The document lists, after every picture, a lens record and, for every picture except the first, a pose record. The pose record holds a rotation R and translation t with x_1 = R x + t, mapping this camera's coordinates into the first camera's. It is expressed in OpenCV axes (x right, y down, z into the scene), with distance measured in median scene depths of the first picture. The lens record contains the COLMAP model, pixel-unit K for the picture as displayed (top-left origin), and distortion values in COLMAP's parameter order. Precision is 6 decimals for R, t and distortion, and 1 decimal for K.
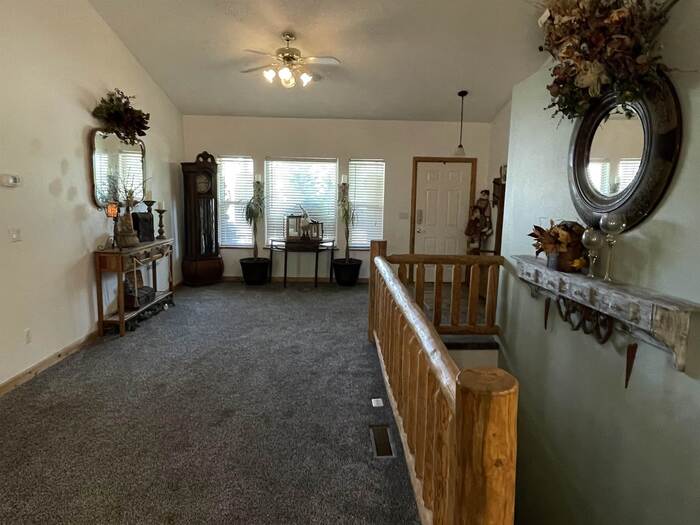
lens RADIAL K [[425.7, 0, 351.6], [0, 425.7, 259.9], [0, 0, 1]] dist [-0.001972, 0.000614]
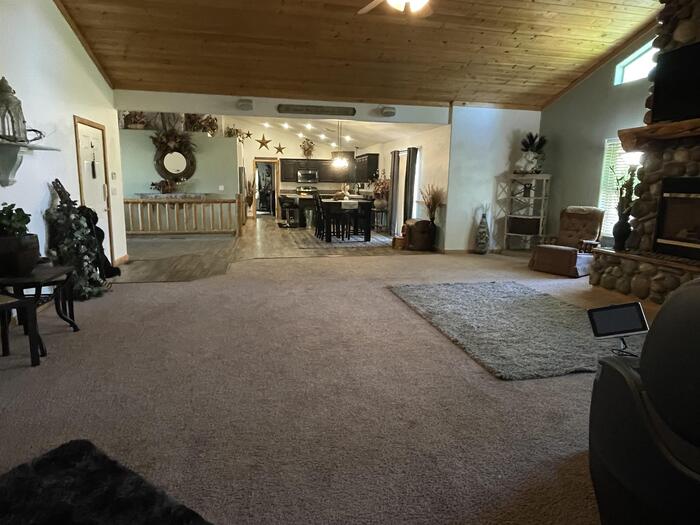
lens RADIAL K [[425.7, 0, 351.6], [0, 425.7, 259.9], [0, 0, 1]] dist [-0.001972, 0.000614]
pose [[-0.171008, -0.193886, 0.966004, -1.526720], [0.134945, 0.966598, 0.217894, -0.003252], [-0.975985, 0.167619, -0.139132, 0.017124]]
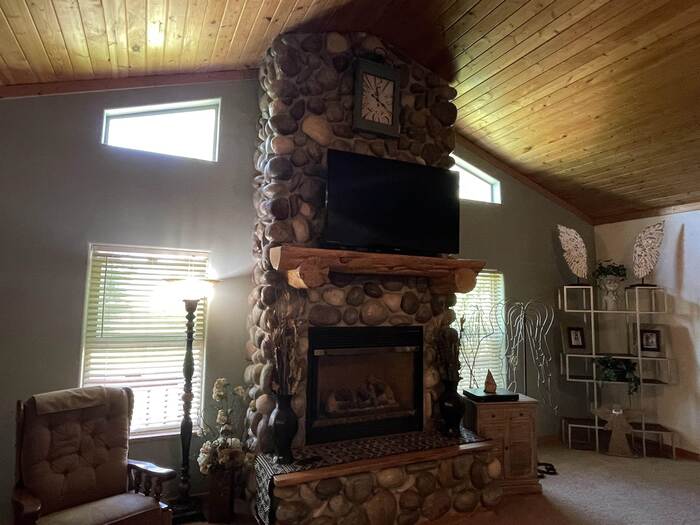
lens RADIAL K [[425.7, 0, 351.6], [0, 425.7, 259.9], [0, 0, 1]] dist [-0.001972, 0.000614]
pose [[-0.918736, -0.072177, -0.388220, -0.712502], [-0.095288, 0.994622, 0.040586, -0.008521], [0.383202, 0.074280, -0.920673, -0.178071]]
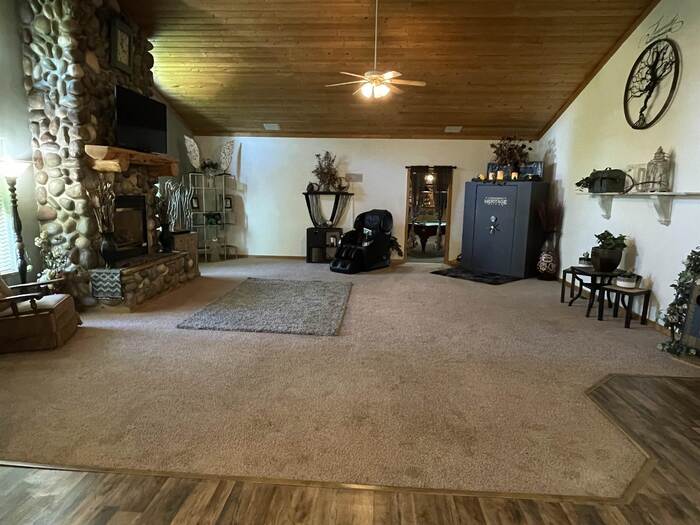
lens RADIAL K [[425.7, 0, 351.6], [0, 425.7, 259.9], [0, 0, 1]] dist [-0.001972, 0.000614]
pose [[-0.094281, 0.133588, -0.986542, -0.093482], [-0.177039, 0.972911, 0.148662, 0.009039], [0.979678, 0.188673, -0.068077, -0.103676]]
